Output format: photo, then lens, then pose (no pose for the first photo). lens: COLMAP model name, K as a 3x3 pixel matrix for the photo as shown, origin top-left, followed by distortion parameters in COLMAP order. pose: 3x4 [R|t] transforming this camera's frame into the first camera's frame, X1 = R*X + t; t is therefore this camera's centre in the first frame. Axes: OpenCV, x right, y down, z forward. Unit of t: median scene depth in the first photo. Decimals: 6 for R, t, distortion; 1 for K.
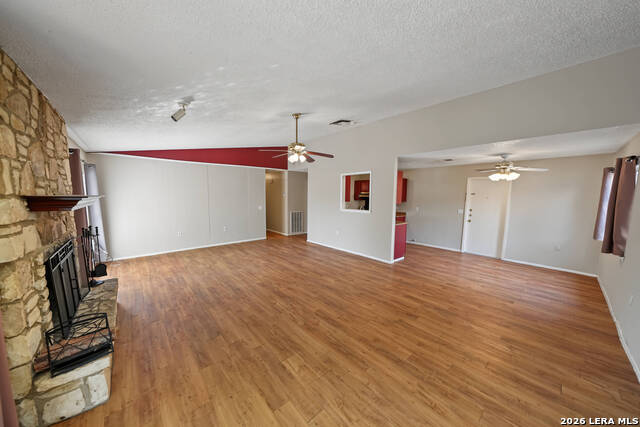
lens RADIAL K [[216.7, 0, 316.7], [0, 216.7, 214.6], [0, 0, 1]] dist [-0.003927, -0.000364]
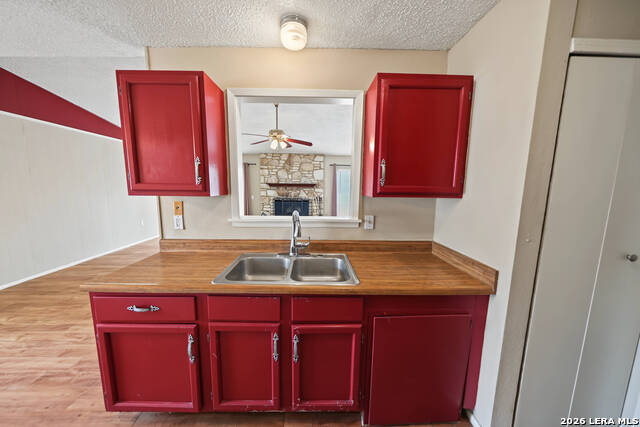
lens RADIAL K [[216.7, 0, 316.7], [0, 216.7, 214.6], [0, 0, 1]] dist [-0.003927, -0.000364]
pose [[-0.639171, 0.081197, -0.764766, 0.621153], [-0.088019, 0.980153, 0.177629, -0.133572], [0.764011, 0.180849, -0.619339, 1.868738]]
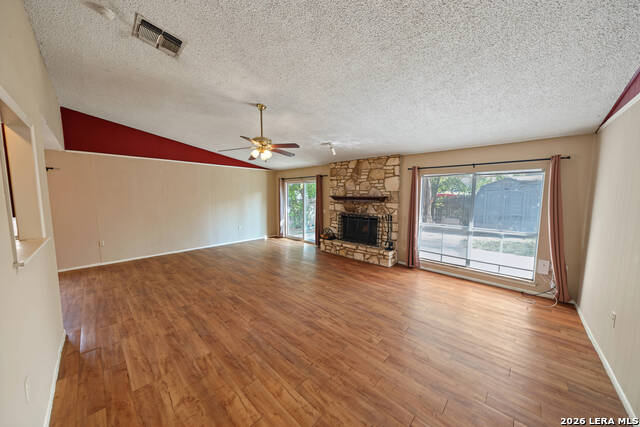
lens RADIAL K [[216.7, 0, 316.7], [0, 216.7, 214.6], [0, 0, 1]] dist [-0.003927, -0.000364]
pose [[-0.995572, -0.006525, -0.093772, -0.235311], [-0.023357, 0.983472, 0.179547, -0.182158], [0.091050, 0.180943, -0.979270, 1.964082]]
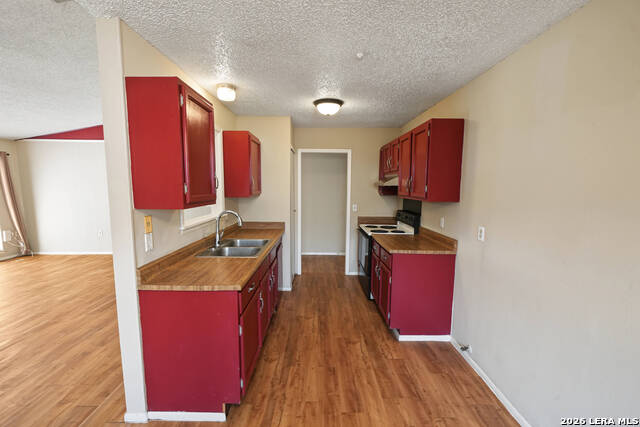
lens RADIAL K [[276.1, 0, 315.9], [0, 276.1, 216.0], [0, 0, 1]] dist [0.009595, -0.000102]
pose [[0.751192, 0.066207, -0.656755, 0.992536], [-0.056667, 0.997752, 0.035767, -0.087091], [0.657647, 0.010348, 0.753255, 1.178664]]
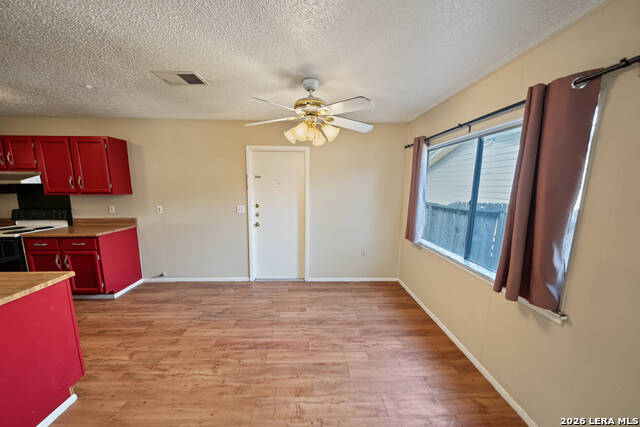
lens RADIAL K [[216.7, 0, 316.7], [0, 216.7, 214.6], [0, 0, 1]] dist [-0.003927, -0.000364]
pose [[0.633537, -0.116200, 0.764937, 0.598682], [0.072420, 0.993223, 0.090899, -0.060355], [-0.770316, -0.002191, 0.637659, 0.827047]]
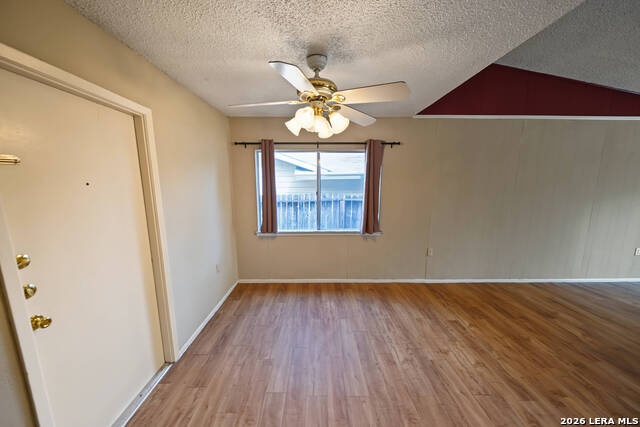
lens RADIAL K [[216.7, 0, 316.7], [0, 216.7, 214.6], [0, 0, 1]] dist [-0.003927, -0.000364]
pose [[-0.757041, -0.110227, 0.644002, 0.711364], [0.050049, 0.972987, 0.225370, -0.126619], [-0.651447, 0.202846, -0.731074, 1.539220]]
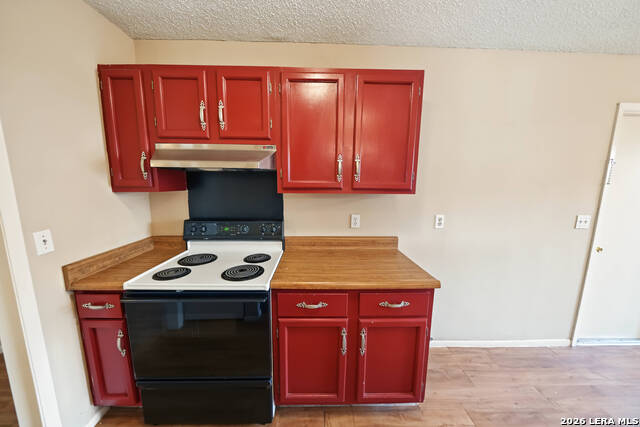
lens RADIAL K [[216.7, 0, 316.7], [0, 216.7, 214.6], [0, 0, 1]] dist [-0.003927, -0.000364]
pose [[0.647480, -0.122940, 0.752101, 0.333090], [0.065527, 0.992228, 0.105780, -0.130672], [-0.759260, -0.019208, 0.650503, 1.772636]]
